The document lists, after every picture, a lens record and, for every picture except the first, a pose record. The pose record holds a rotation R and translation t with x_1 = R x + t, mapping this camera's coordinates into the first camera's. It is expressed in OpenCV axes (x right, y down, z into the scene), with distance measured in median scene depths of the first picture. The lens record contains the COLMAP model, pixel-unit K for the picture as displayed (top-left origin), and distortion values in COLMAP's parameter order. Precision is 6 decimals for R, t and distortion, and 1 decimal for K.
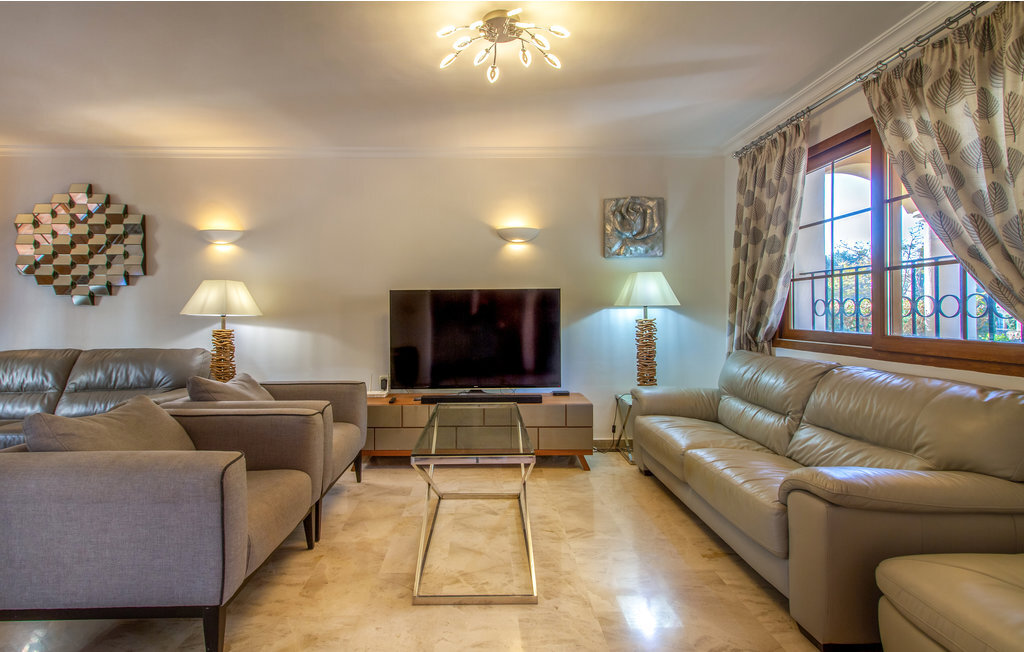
lens RADIAL K [[488.7, 0, 514.0], [0, 488.7, 314.4], [0, 0, 1]] dist [0.007750, 0.000822]
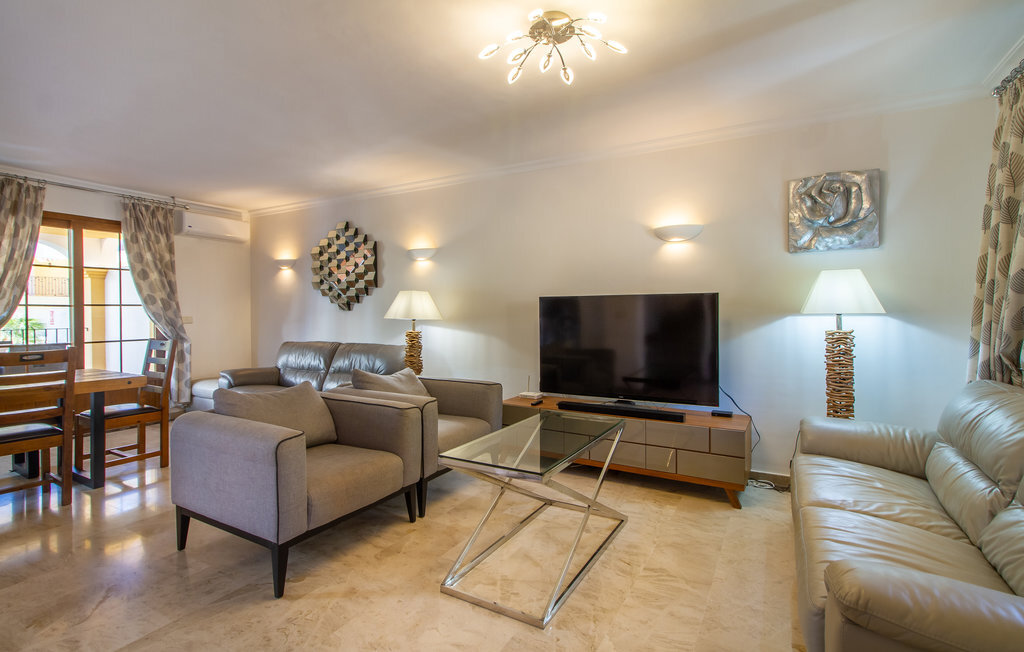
lens RADIAL K [[490.6, 0, 510.8], [0, 490.6, 320.5], [0, 0, 1]] dist [-0.003954, -0.000891]
pose [[0.856894, 0.013961, -0.515304, 0.237386], [-0.006944, 0.999855, 0.015541, -0.015363], [0.515446, -0.009739, 0.856867, 0.072823]]
